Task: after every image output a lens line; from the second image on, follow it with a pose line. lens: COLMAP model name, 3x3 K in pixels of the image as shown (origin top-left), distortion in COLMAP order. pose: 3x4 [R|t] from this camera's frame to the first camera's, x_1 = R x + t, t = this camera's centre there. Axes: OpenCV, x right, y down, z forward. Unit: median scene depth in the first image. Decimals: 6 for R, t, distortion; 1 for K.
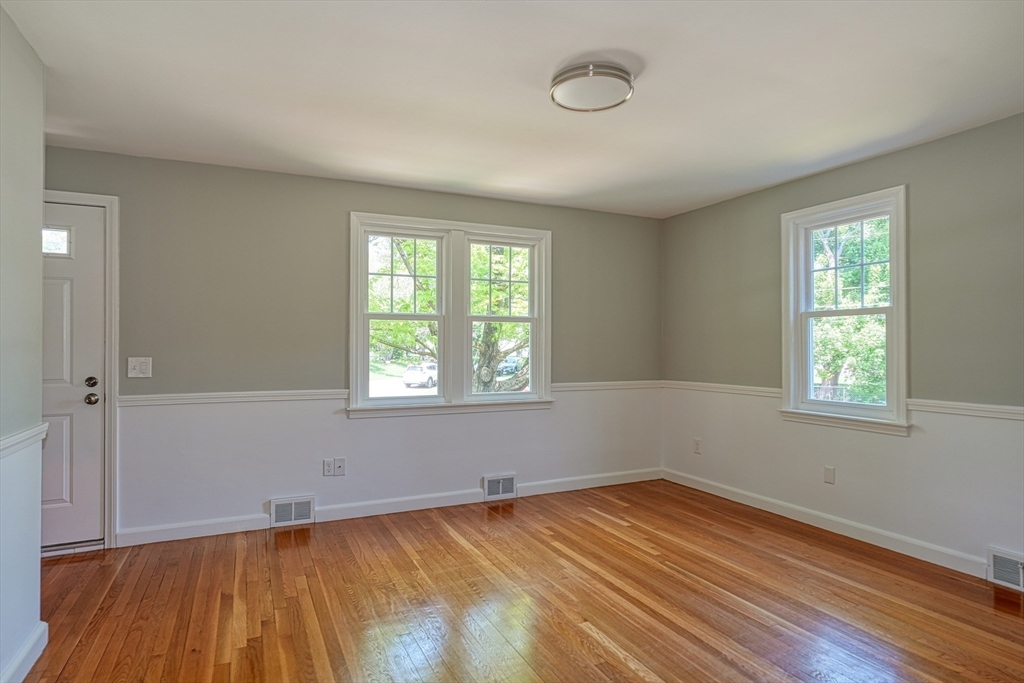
lens RADIAL K [[591.9, 0, 516.5], [0, 591.9, 341.9], [0, 0, 1]] dist [-0.030407, 0.023460]
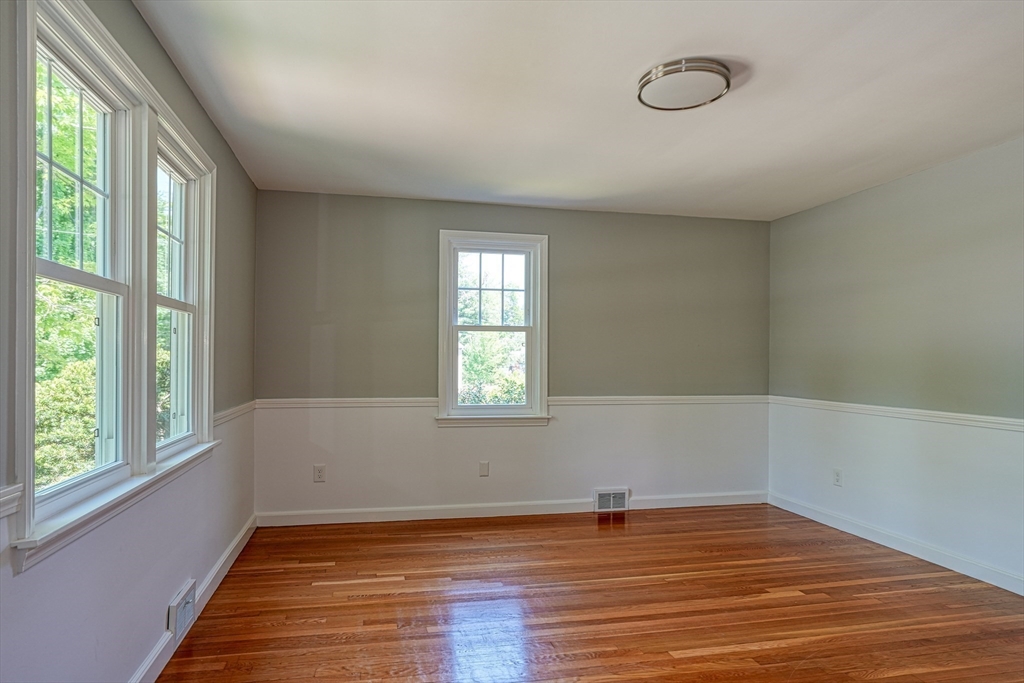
lens RADIAL K [[572.4, 0, 508.3], [0, 572.4, 364.4], [0, 0, 1]] dist [-0.021992, 0.000656]
pose [[0.230968, -0.008283, 0.972926, -0.540628], [-0.015280, 0.999810, 0.012139, 0.007818], [-0.972841, -0.017670, 0.230798, 0.696821]]
